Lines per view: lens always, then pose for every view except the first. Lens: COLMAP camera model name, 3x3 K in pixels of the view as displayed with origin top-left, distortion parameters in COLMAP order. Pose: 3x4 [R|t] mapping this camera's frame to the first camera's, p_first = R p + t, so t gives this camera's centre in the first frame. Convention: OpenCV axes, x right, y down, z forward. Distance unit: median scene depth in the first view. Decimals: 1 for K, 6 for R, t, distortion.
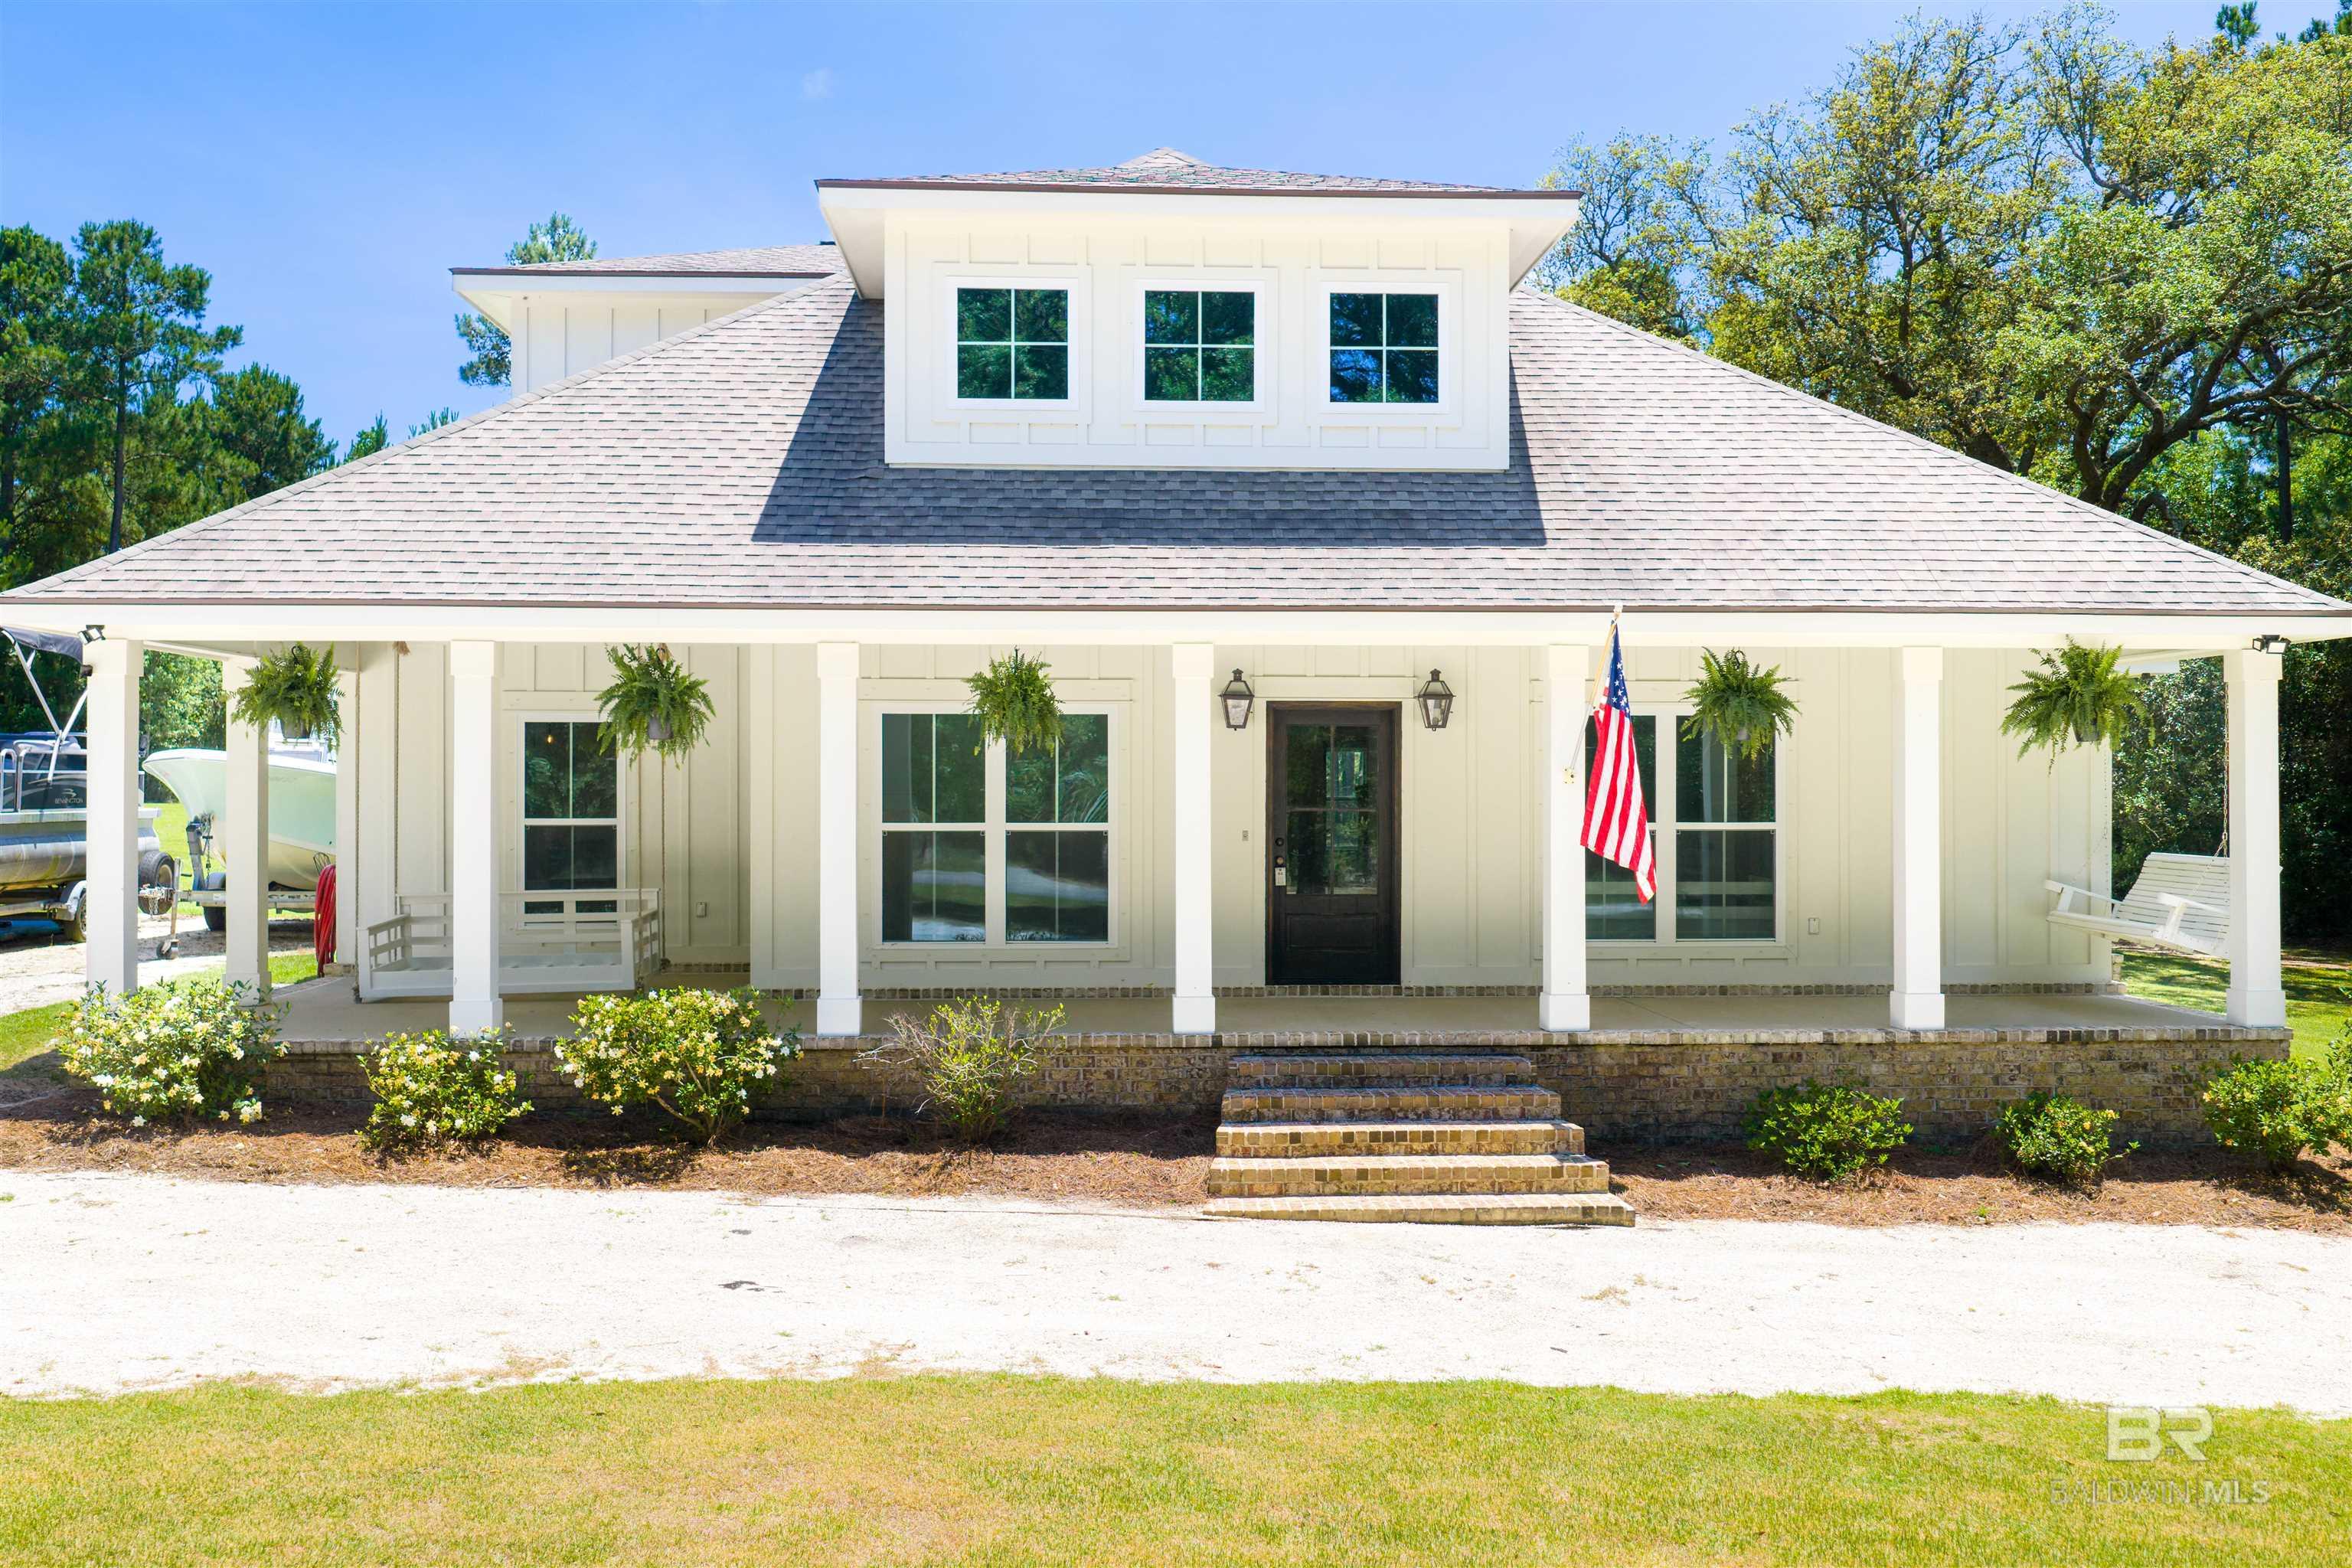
lens RADIAL K [[2115.5, 0, 1237.5], [0, 2115.5, 780.5], [0, 0, 1]] dist [0.003844, -0.003604]
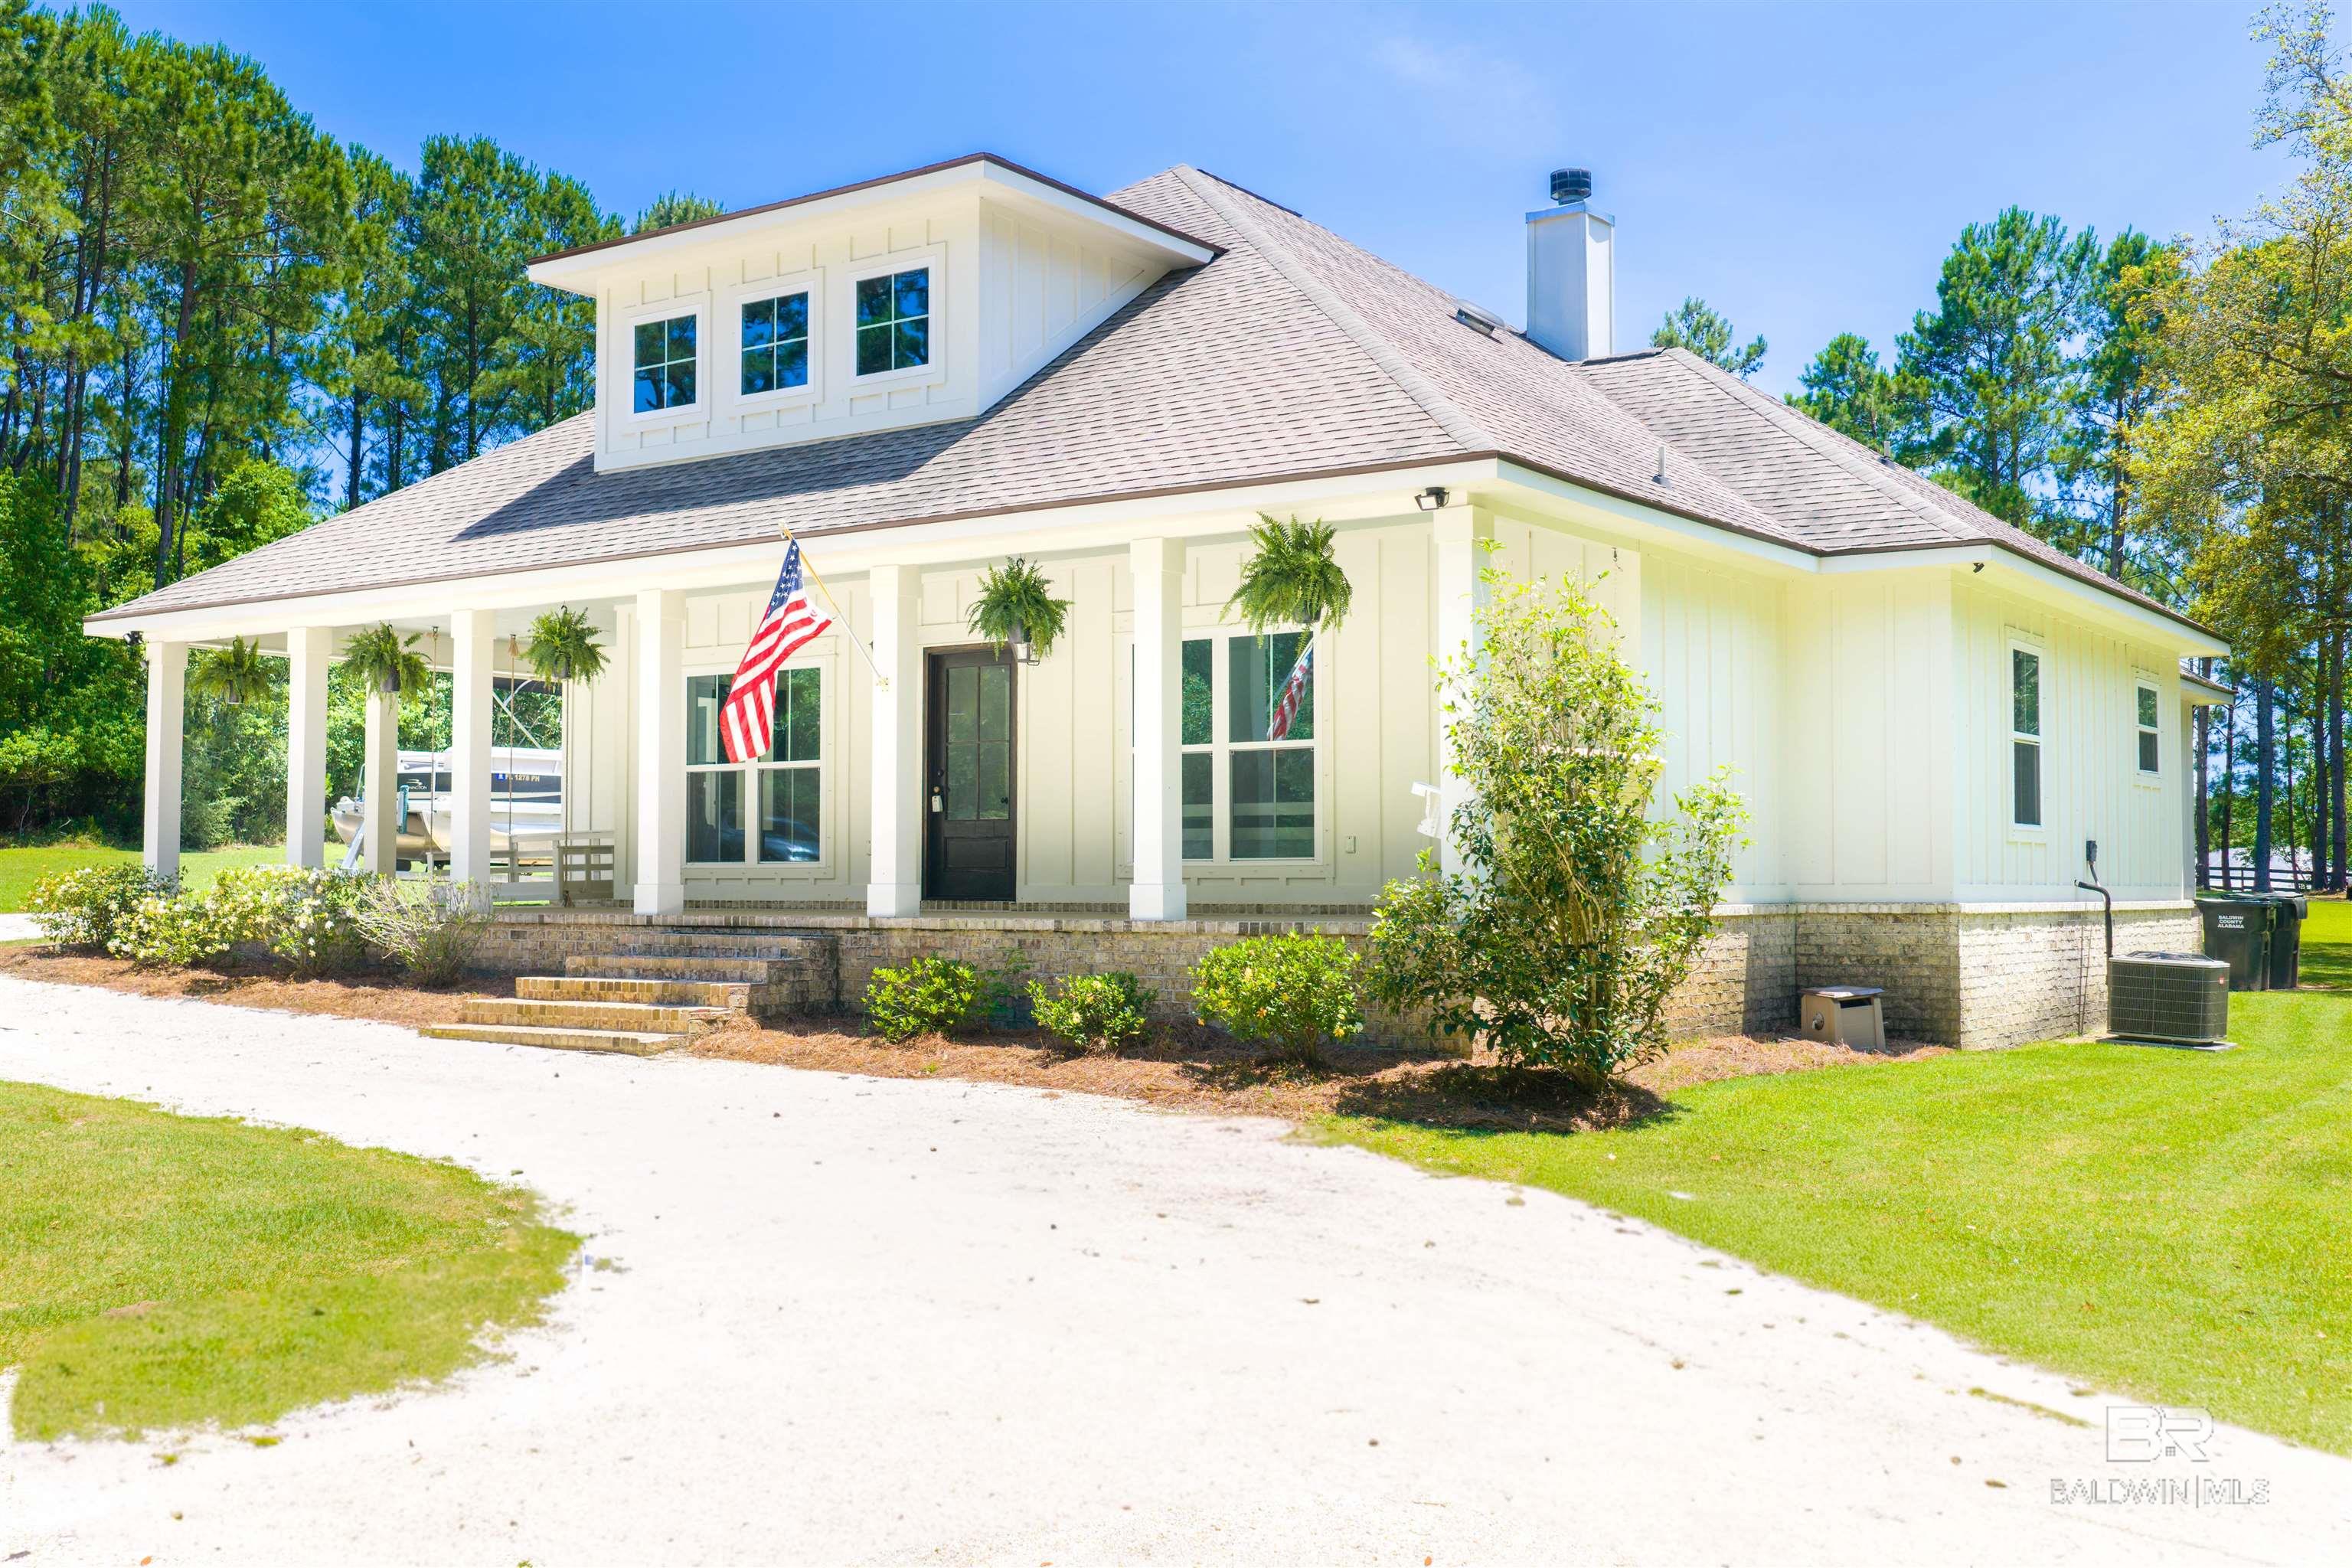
lens RADIAL K [[2089.1, 0, 1176.0], [0, 2089.1, 784.0], [0, 0, 1]] dist [0.014729, 0.005324]
pose [[0.819174, -0.023170, -0.573077, 0.823573], [0.004617, 0.999418, -0.033807, 0.079309], [0.573526, 0.025048, 0.818804, 0.182476]]
